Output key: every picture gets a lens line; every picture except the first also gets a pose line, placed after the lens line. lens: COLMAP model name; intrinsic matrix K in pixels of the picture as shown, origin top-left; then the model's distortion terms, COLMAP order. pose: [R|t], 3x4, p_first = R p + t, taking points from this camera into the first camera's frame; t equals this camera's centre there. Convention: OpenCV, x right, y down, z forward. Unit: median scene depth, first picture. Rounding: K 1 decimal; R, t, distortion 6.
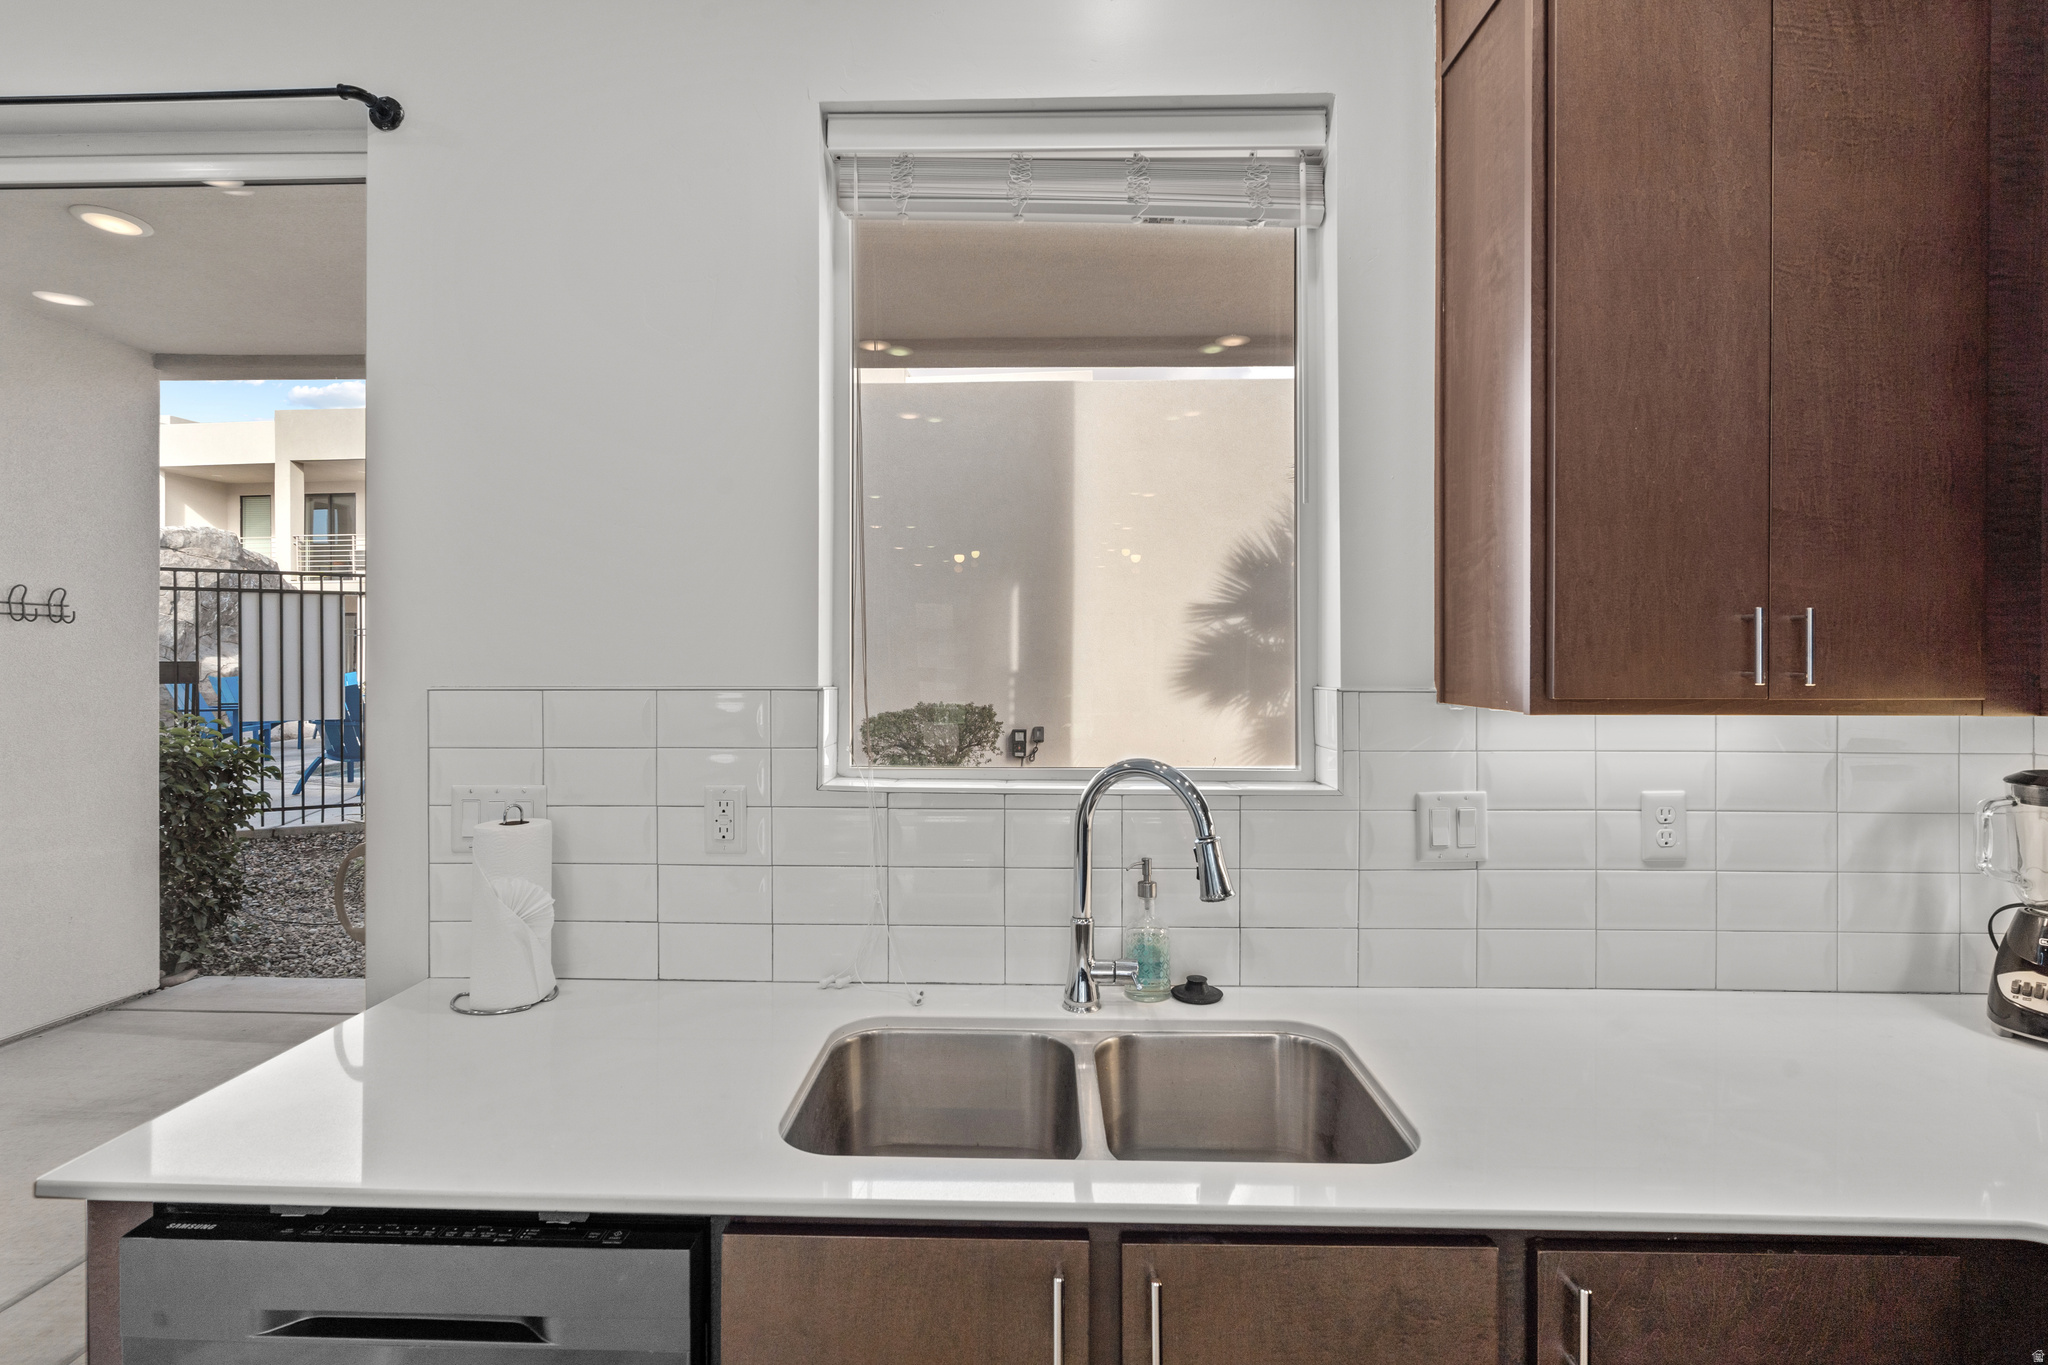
lens RADIAL K [[942.2, 0, 1025.9], [0, 942.2, 678.4], [0, 0, 1]] dist [-0.011144, 0.003510]
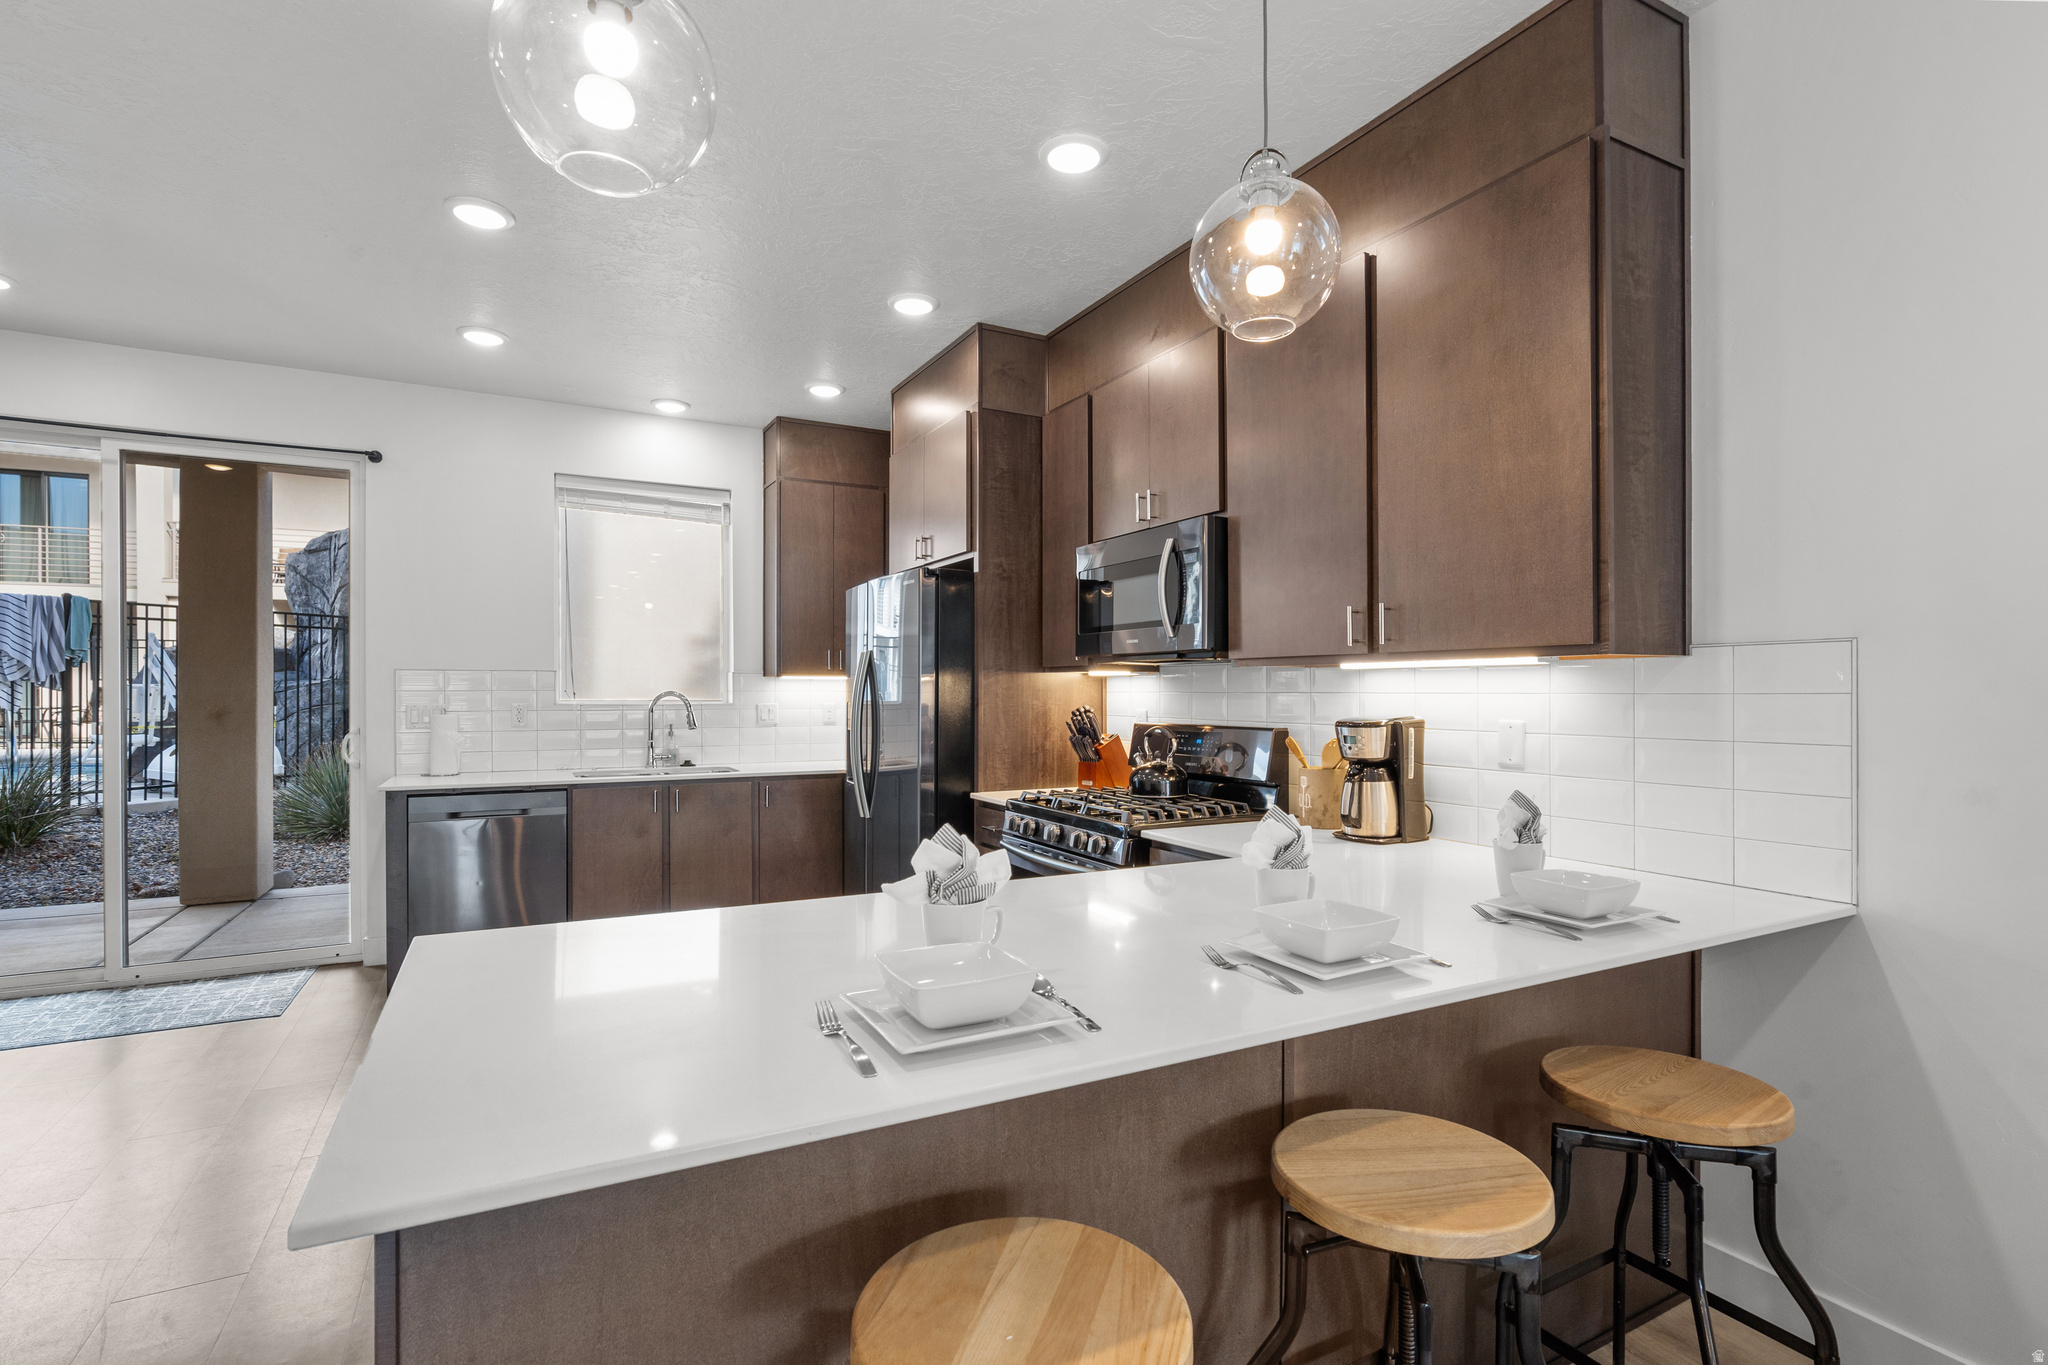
lens RADIAL K [[942.2, 0, 1029.2], [0, 942.2, 714.6], [0, 0, 1]] dist [-0.011144, 0.003510]
pose [[0.870922, 0.000678, 0.491420, -0.385591], [0.001758, 0.999988, -0.004496, 0.175667], [-0.491417, 0.004779, 0.870911, -2.393946]]
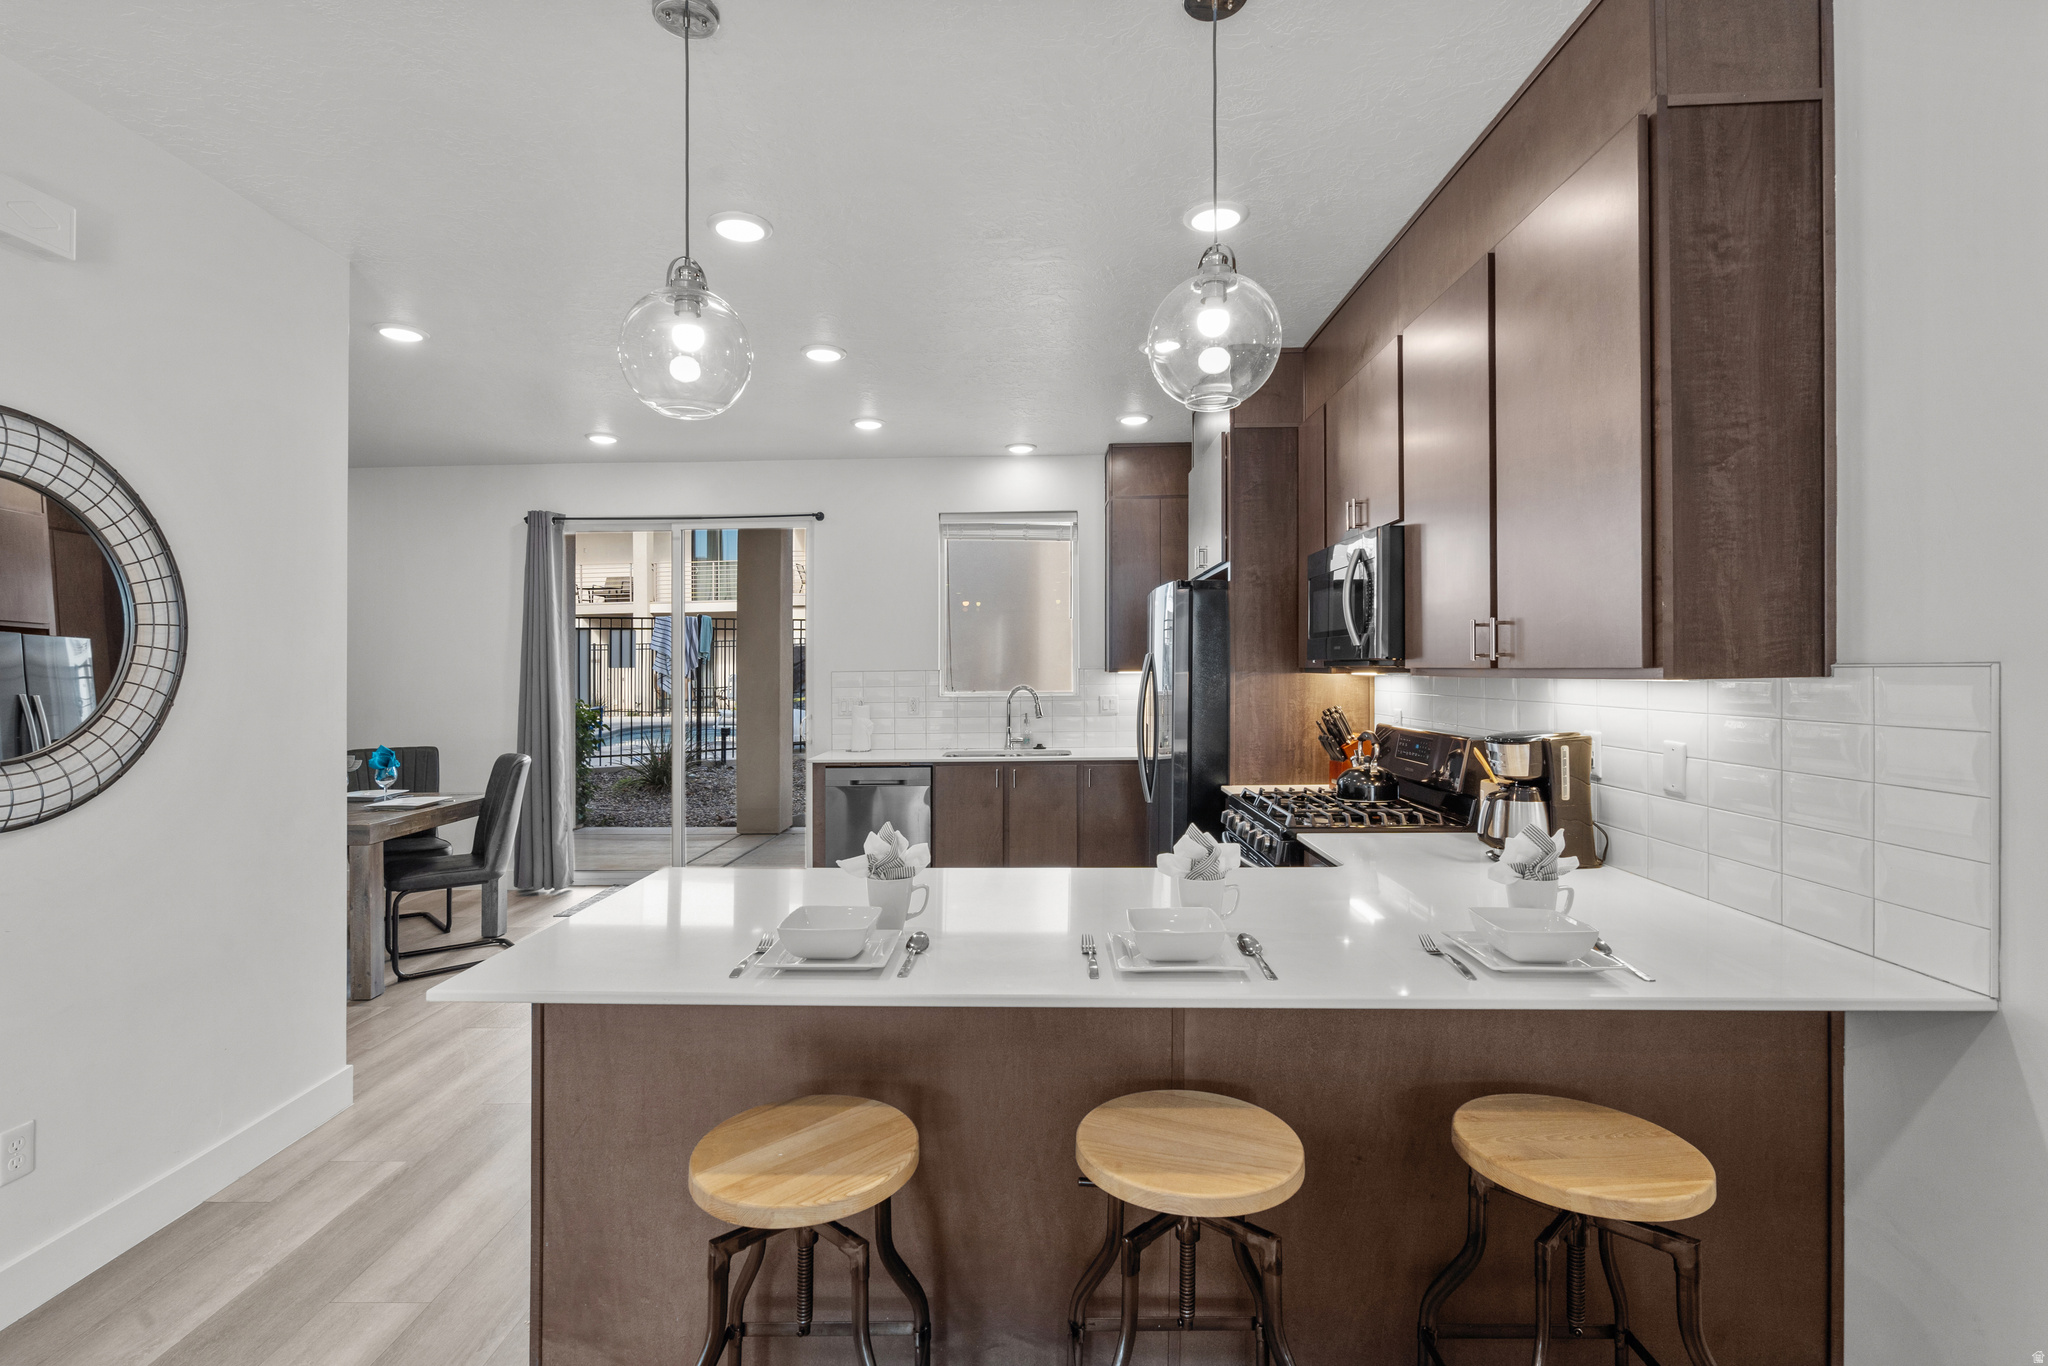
lens RADIAL K [[942.2, 0, 1050.2], [0, 942.2, 683.4], [0, 0, 1]] dist [-0.011144, 0.003510]
pose [[0.999965, 0.000374, 0.008412, 0.189378], [-0.000317, 0.999977, -0.006827, 0.097229], [-0.008414, 0.006824, 0.999941, -2.840183]]
